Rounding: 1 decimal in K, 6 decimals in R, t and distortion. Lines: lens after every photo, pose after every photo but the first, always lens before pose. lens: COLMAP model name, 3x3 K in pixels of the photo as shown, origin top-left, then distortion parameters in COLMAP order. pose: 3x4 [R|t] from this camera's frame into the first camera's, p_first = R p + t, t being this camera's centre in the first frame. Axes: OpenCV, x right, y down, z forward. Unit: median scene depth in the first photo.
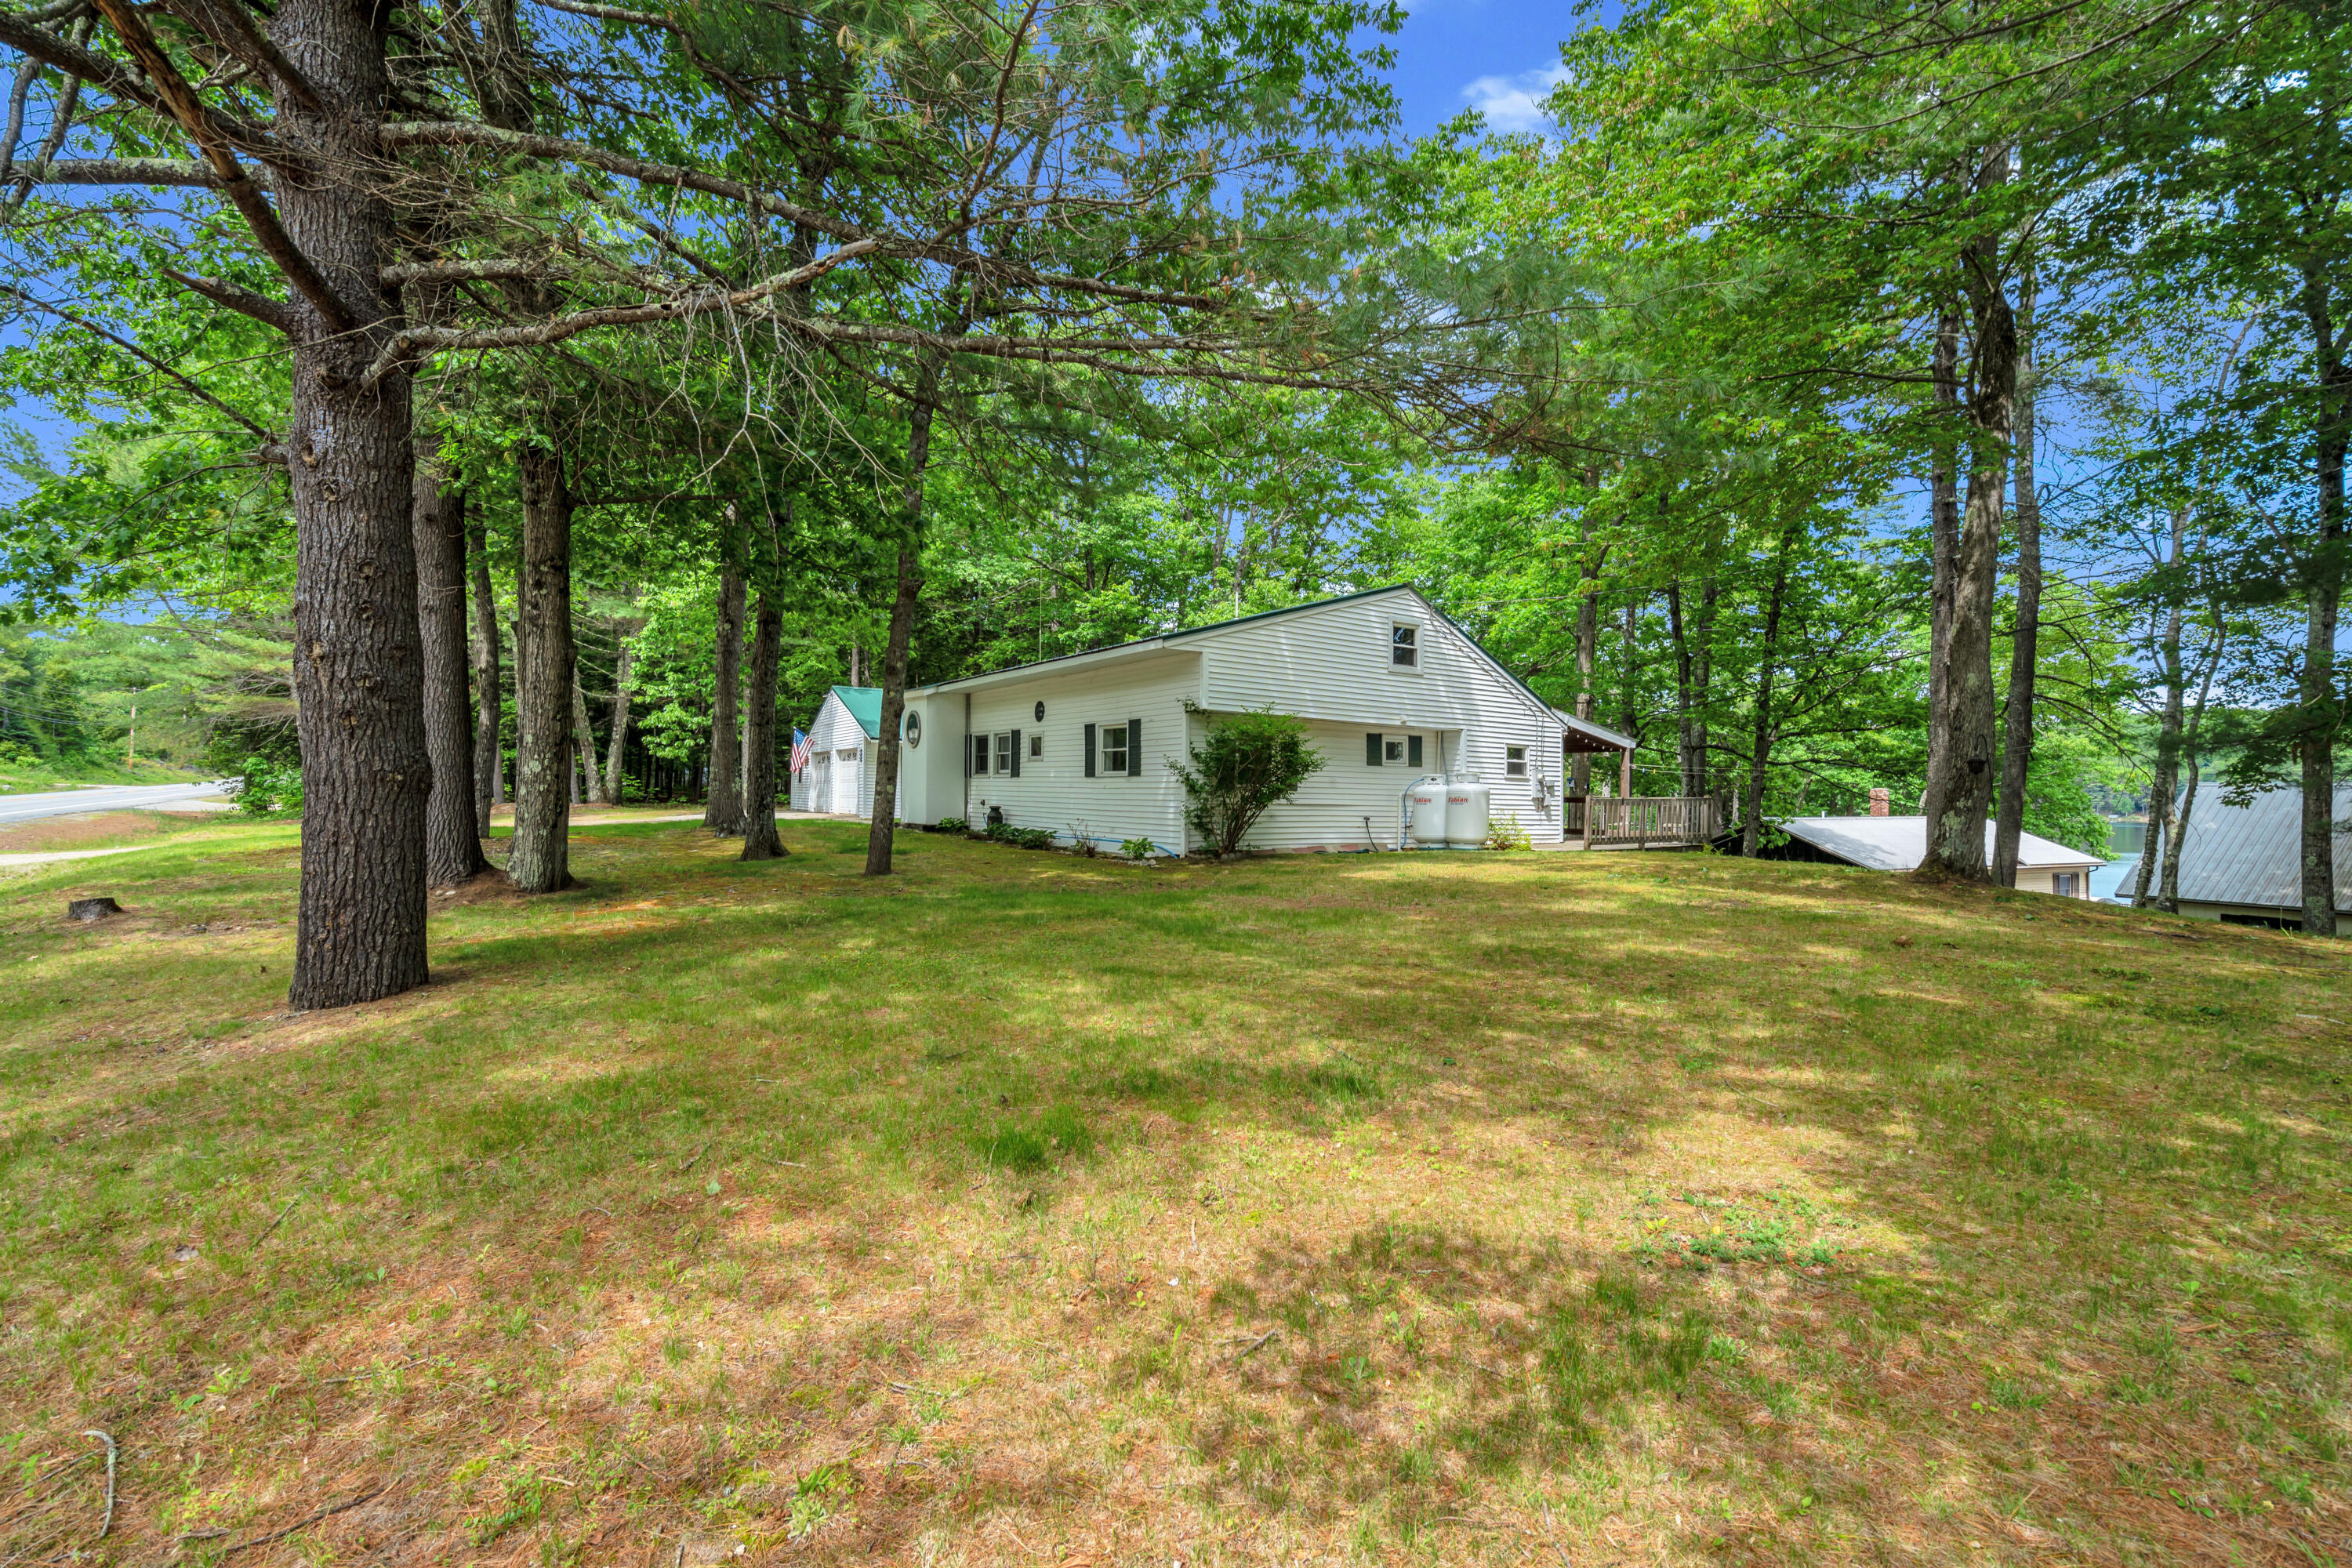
lens RADIAL K [[1077.8, 0, 1186.0], [0, 1077.8, 774.1], [0, 0, 1]] dist [0.000231, -0.000007]
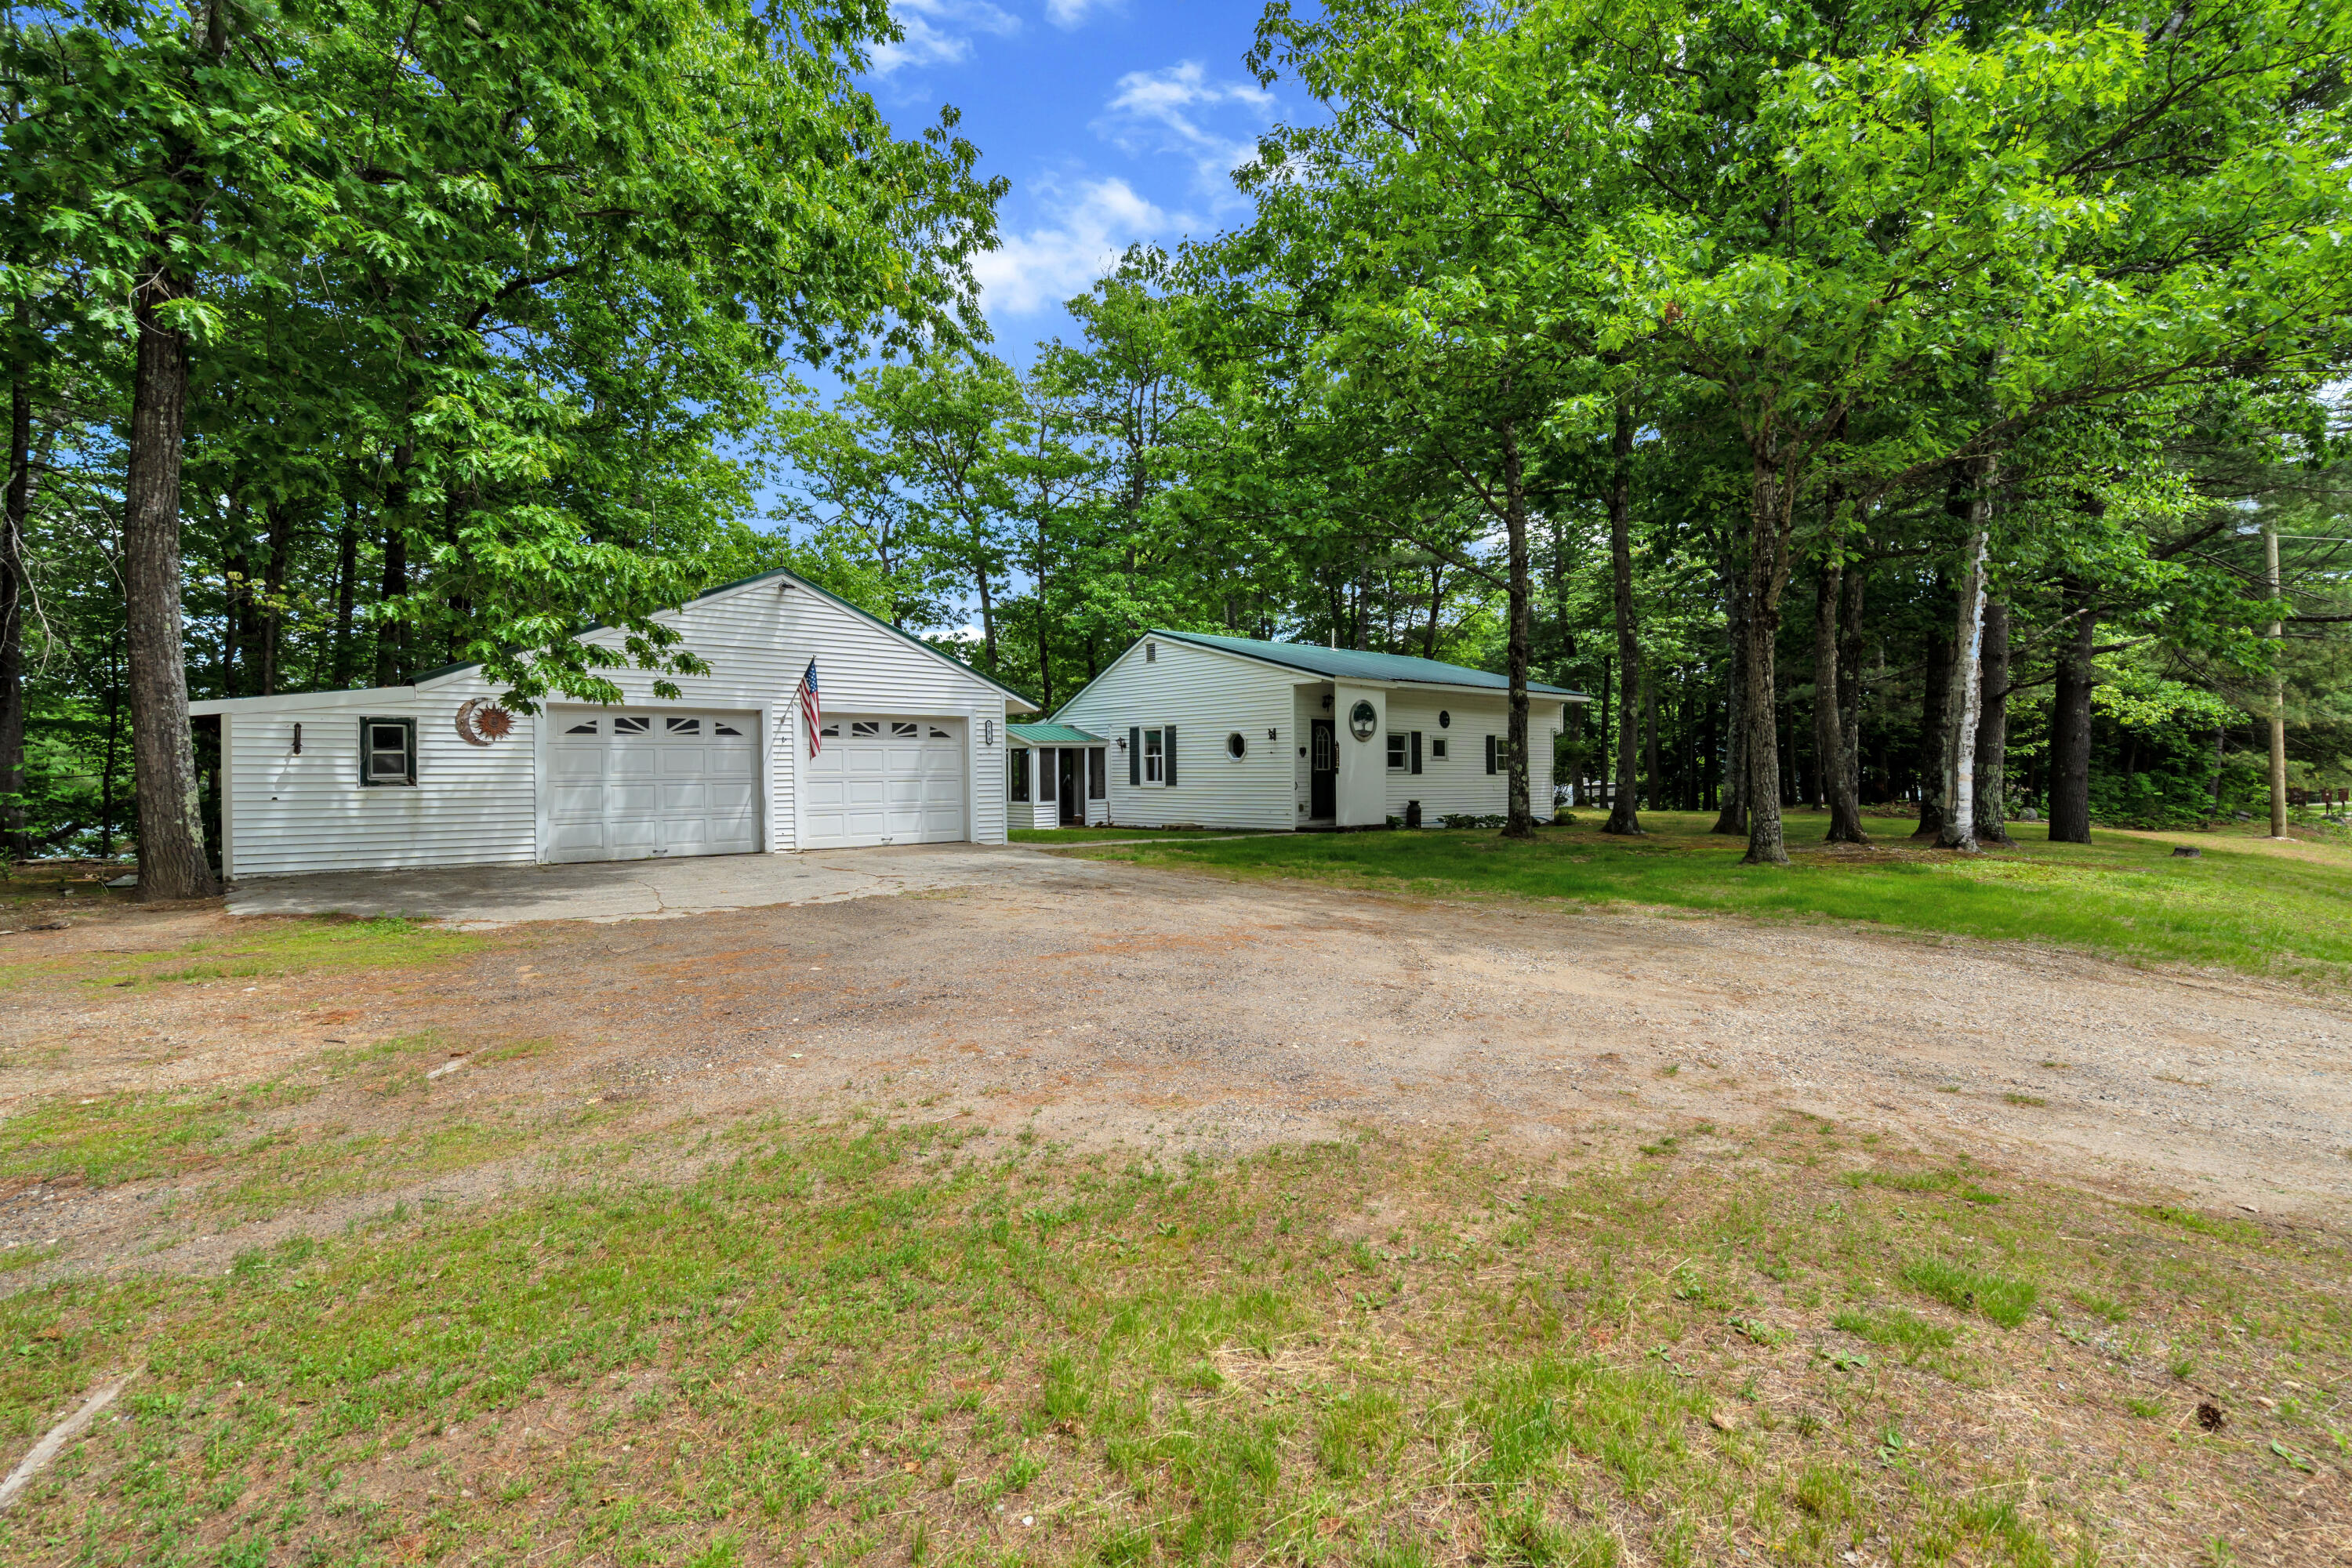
lens RADIAL K [[1077.8, 0, 1186.0], [0, 1077.8, 774.1], [0, 0, 1]] dist [0.000231, -0.000007]
pose [[-0.187145, 0.040248, 0.981507, -1.215602], [0.035487, 0.998785, -0.034190, 0.032469], [-0.981691, 0.028433, -0.188346, 1.463033]]
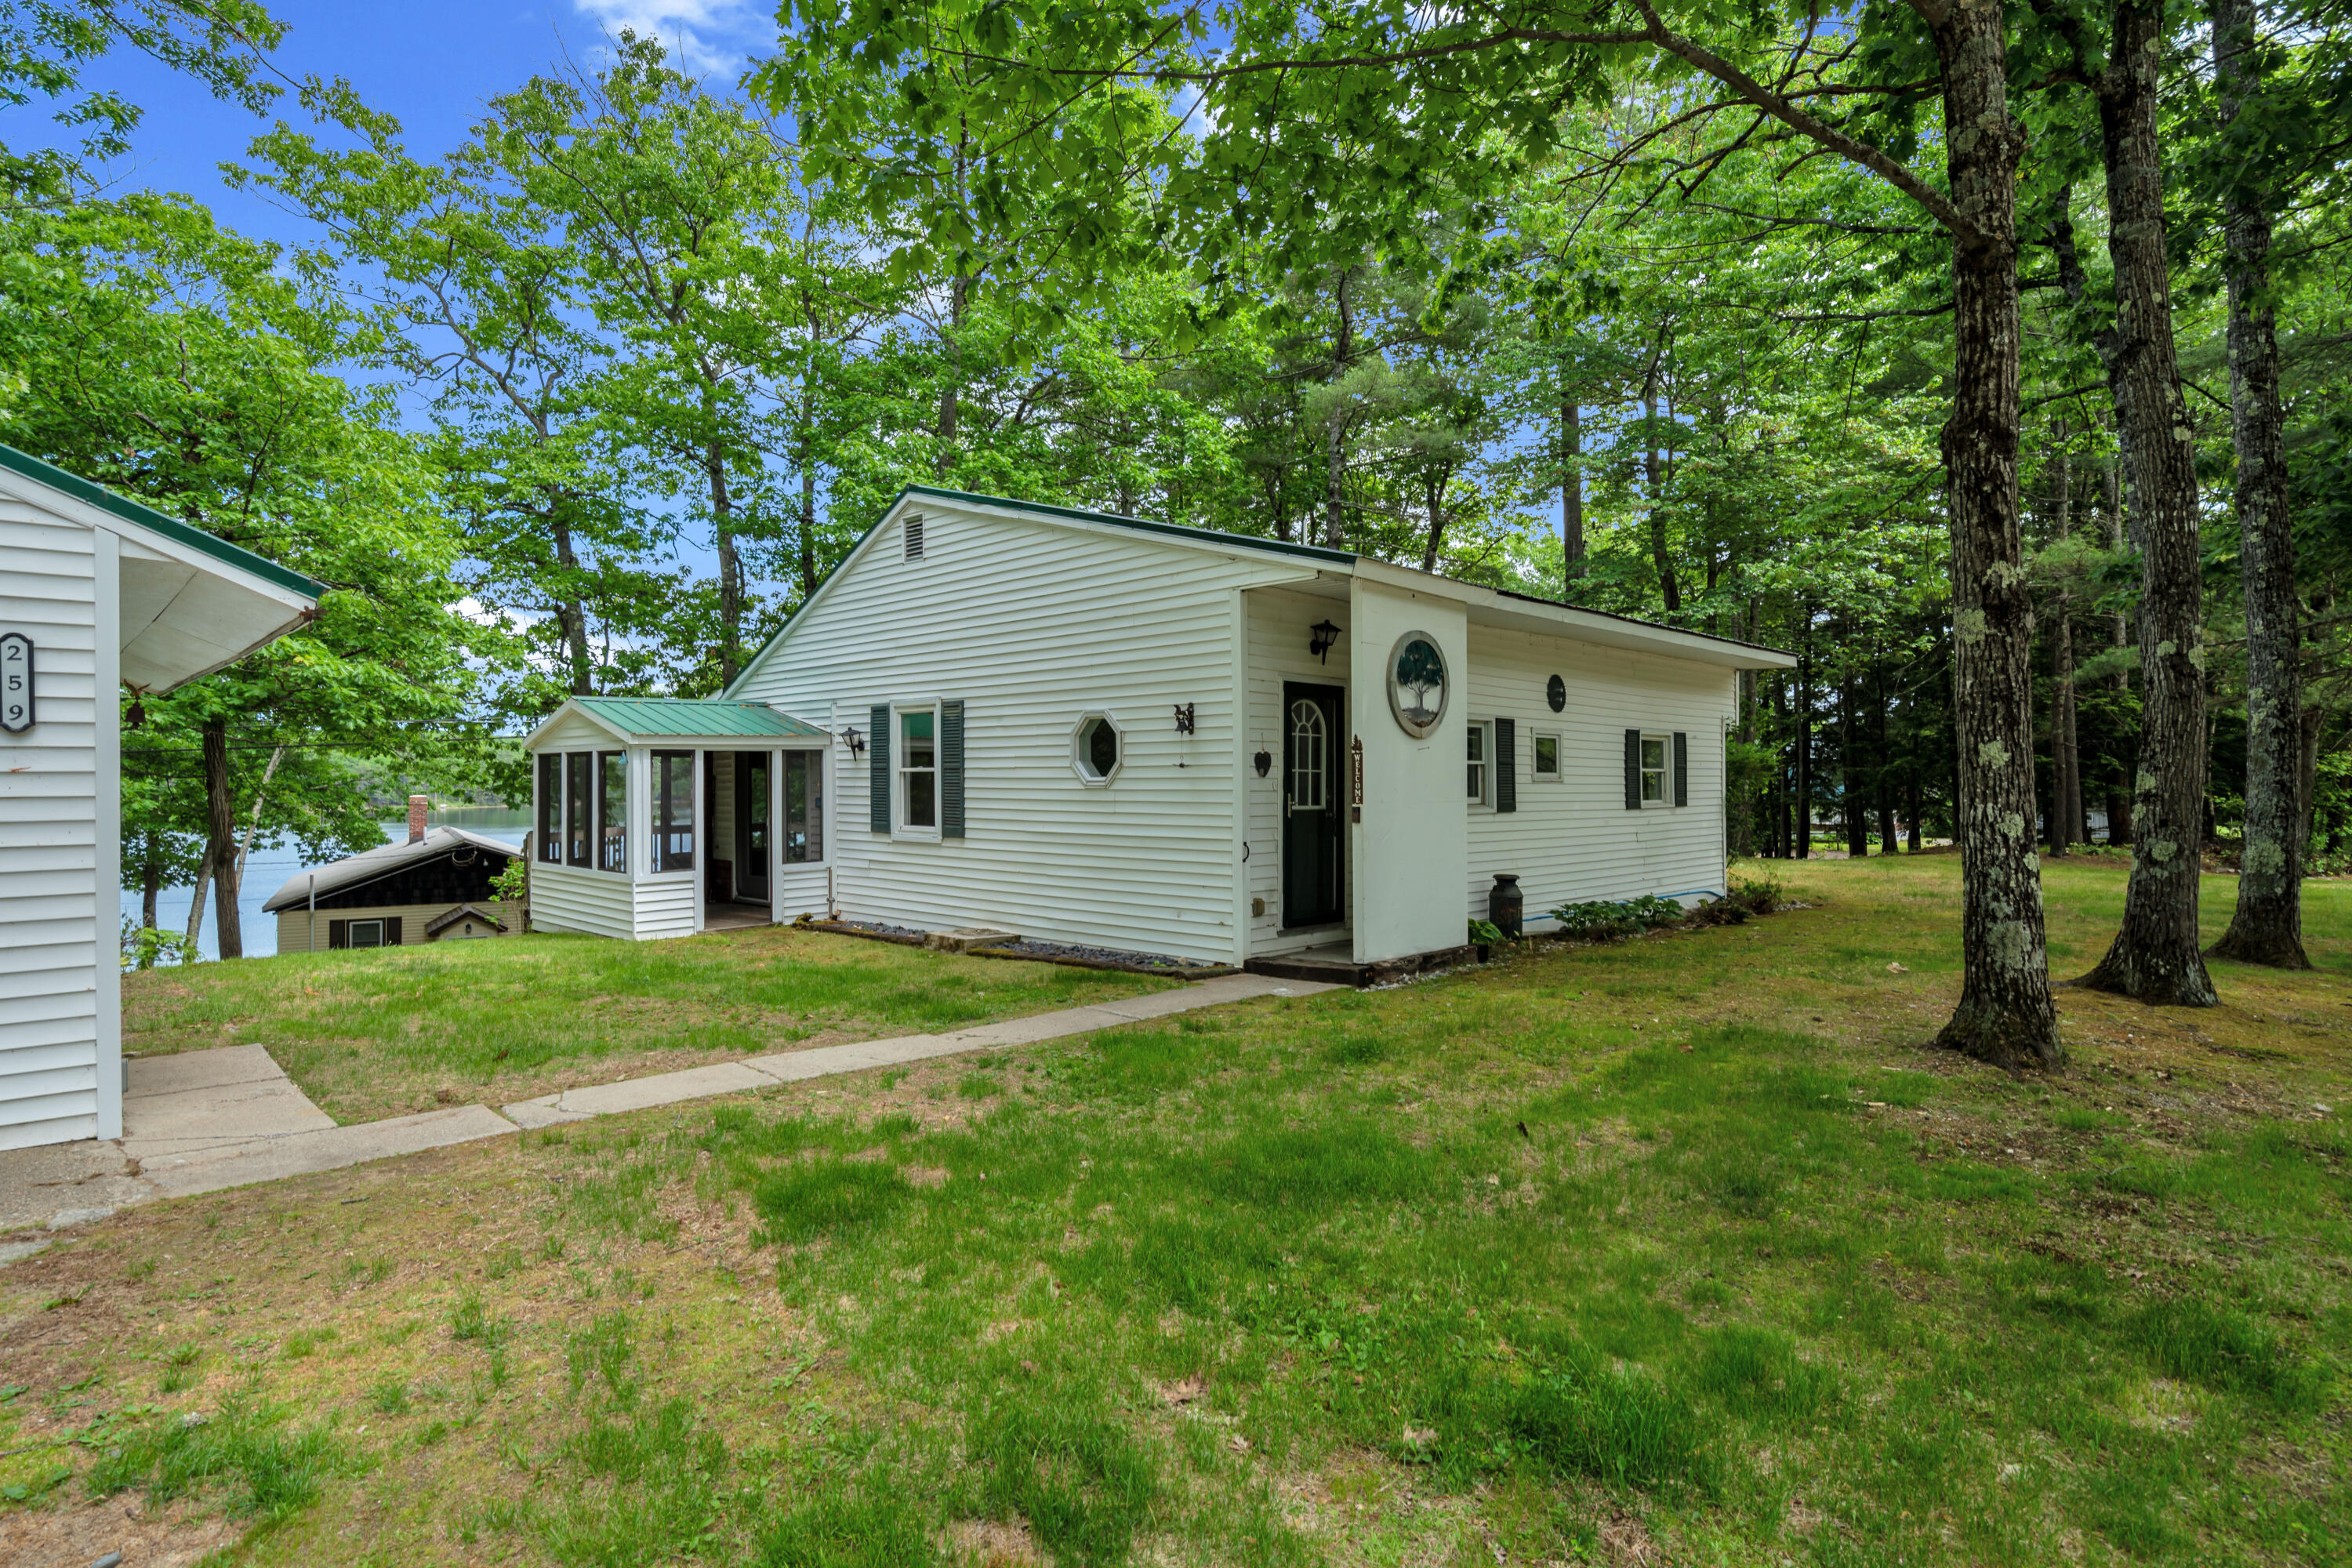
lens RADIAL K [[1233.3, 0, 1176.0], [0, 1233.3, 784.0], [0, 0, 1]] dist [0.001397, 0.000906]
pose [[-0.256751, 0.037793, 0.965738, -0.674722], [0.033141, 0.998992, -0.030284, 0.001130], [-0.965909, 0.024230, -0.257744, 1.312277]]
